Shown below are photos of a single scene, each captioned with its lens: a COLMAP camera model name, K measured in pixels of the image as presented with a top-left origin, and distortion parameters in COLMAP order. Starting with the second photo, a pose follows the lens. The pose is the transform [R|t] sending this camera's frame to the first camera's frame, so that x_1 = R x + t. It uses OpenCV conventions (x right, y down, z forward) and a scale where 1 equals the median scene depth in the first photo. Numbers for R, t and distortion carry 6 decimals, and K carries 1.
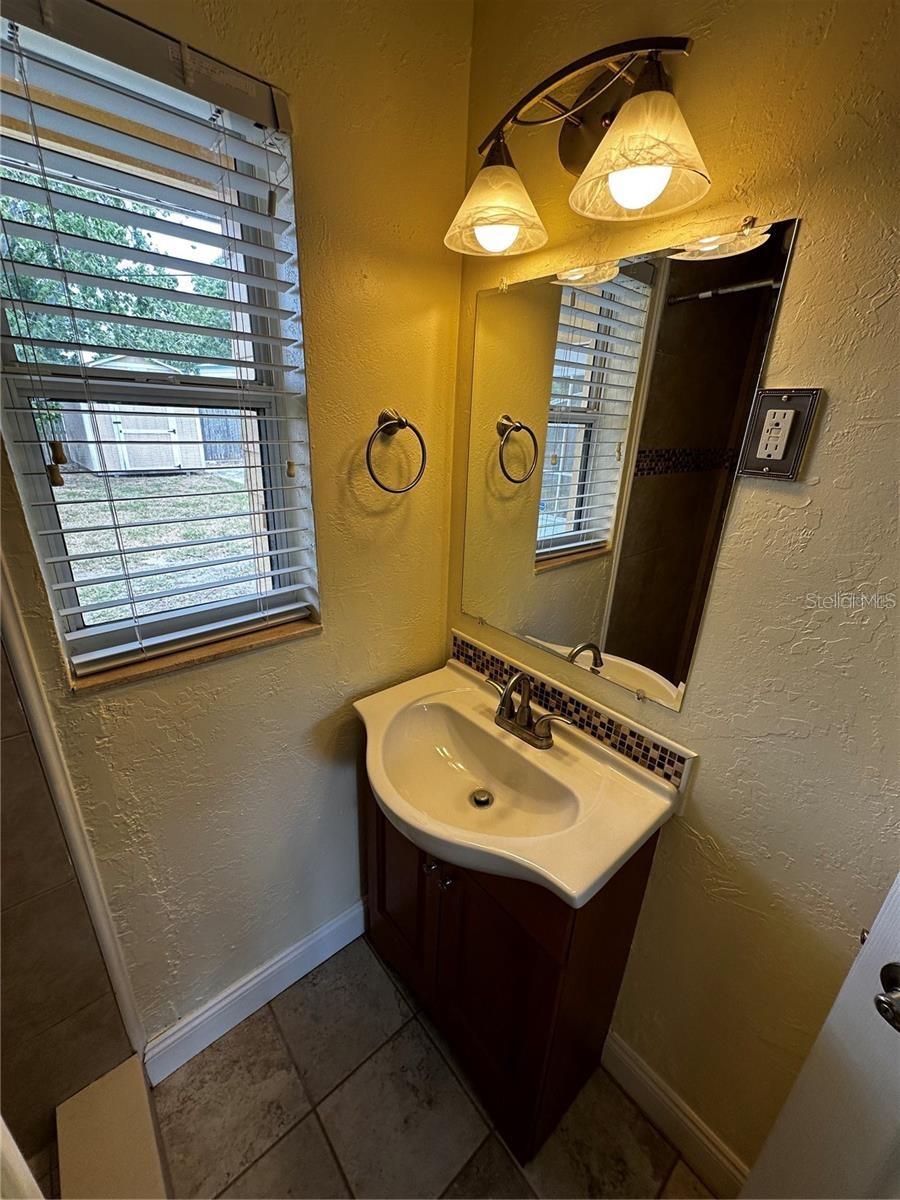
lens RADIAL K [[478.1, 0, 452.6], [0, 478.1, 598.6], [0, 0, 1]] dist [-0.001893, 0.000893]
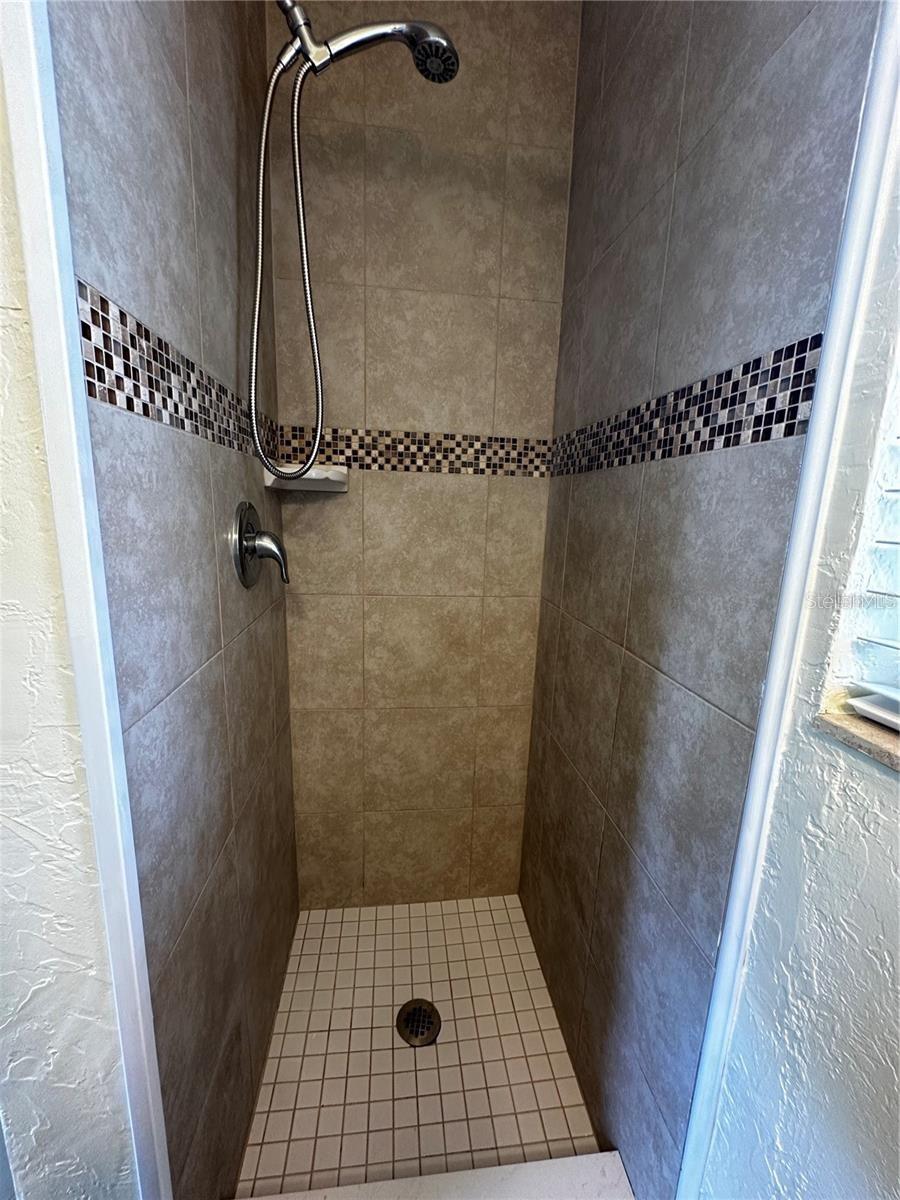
lens RADIAL K [[478.1, 0, 448.4], [0, 478.1, 603.3], [0, 0, 1]] dist [-0.001893, 0.000893]
pose [[-0.556149, 0.103191, -0.824652, -0.053759], [-0.346717, 0.872980, 0.343066, 0.020519], [0.755305, 0.476716, -0.449728, 0.656454]]
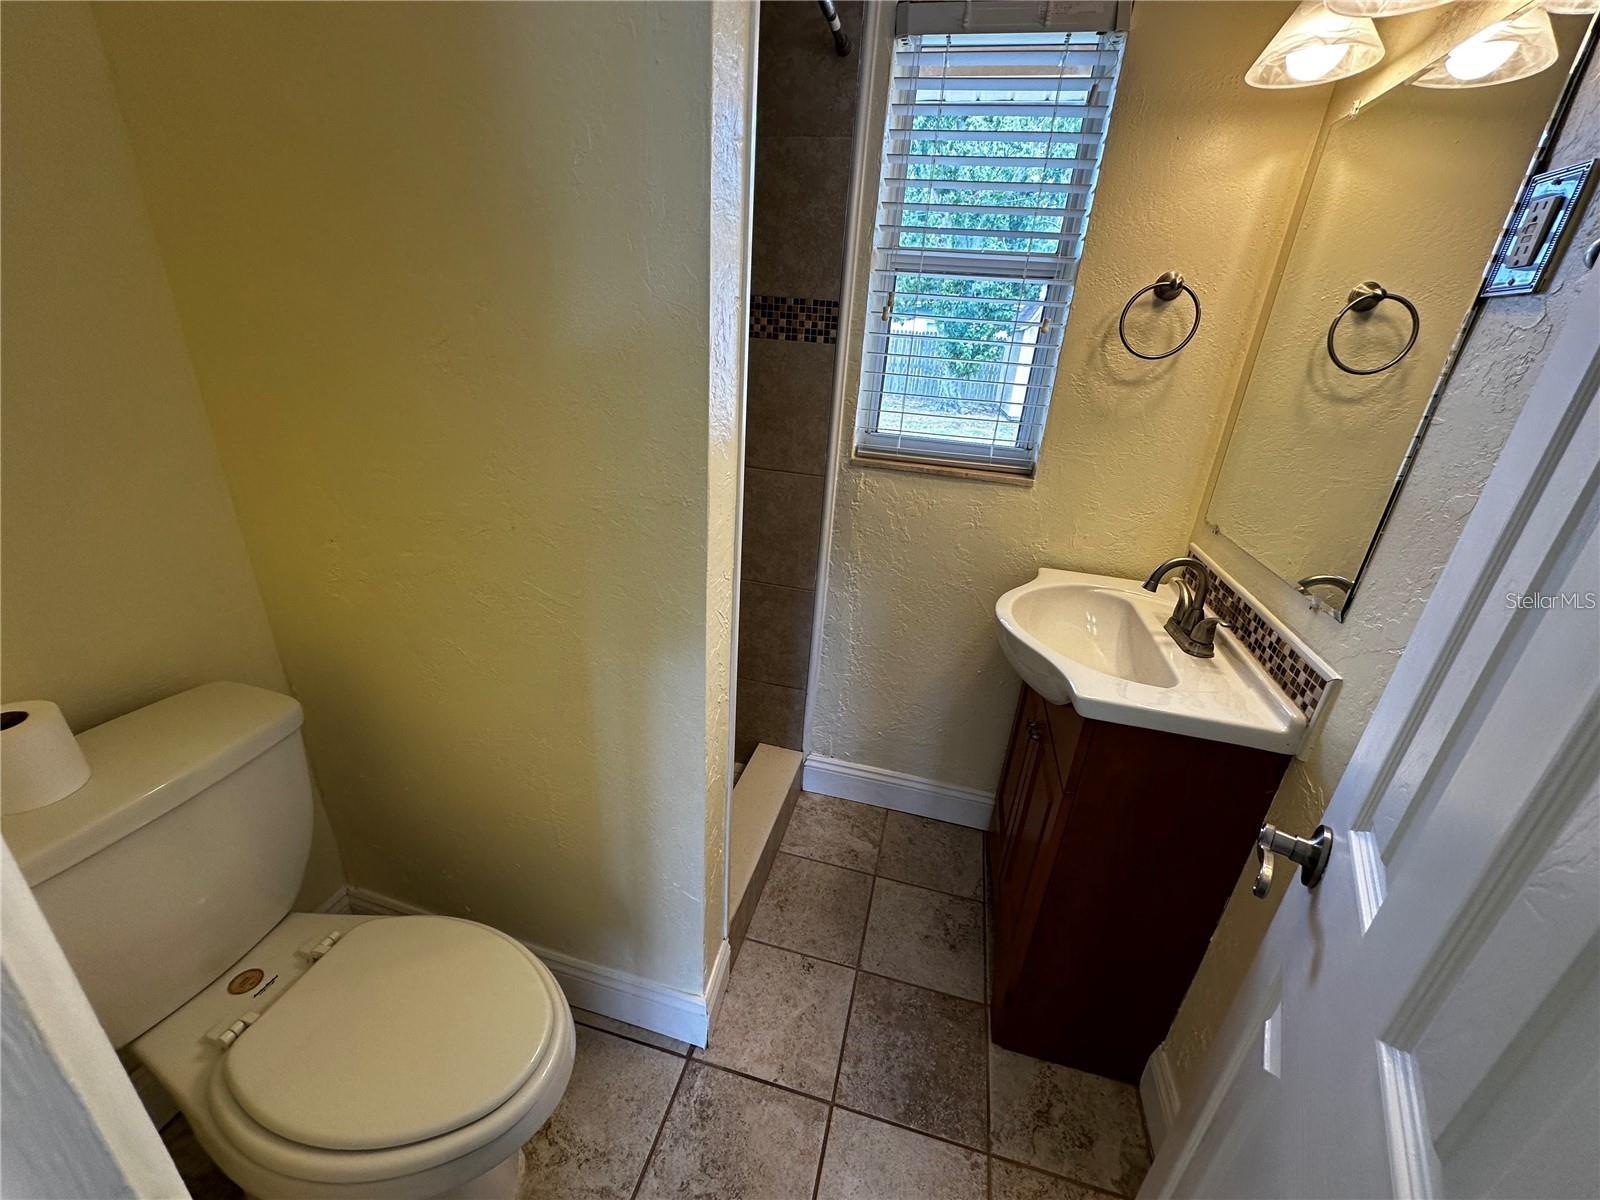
lens RADIAL K [[637.4, 0, 797.7], [0, 637.4, 601.5], [0, 0, 1]] dist [-0.001893, 0.000893]
pose [[0.573611, 0.317390, -0.755138, 0.621649], [-0.329708, 0.933366, 0.141850, 0.295465], [0.749842, 0.167608, 0.640035, -0.288577]]
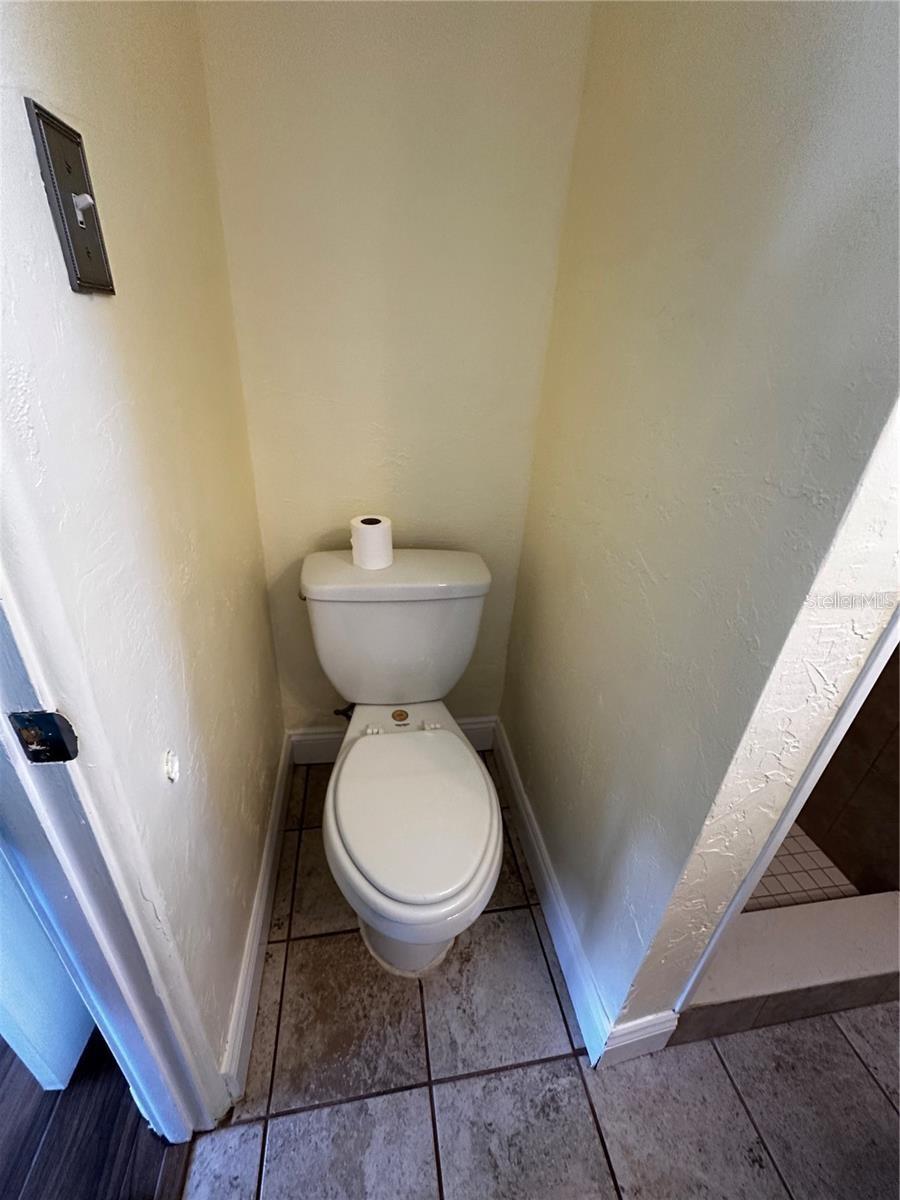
lens RADIAL K [[478.1, 0, 452.3], [0, 478.1, 603.1], [0, 0, 1]] dist [-0.001893, 0.000893]
pose [[-0.512983, 0.327825, -0.793334, 0.418296], [-0.380265, 0.741783, 0.552409, 0.297071], [0.769575, 0.585054, -0.255862, 0.035388]]
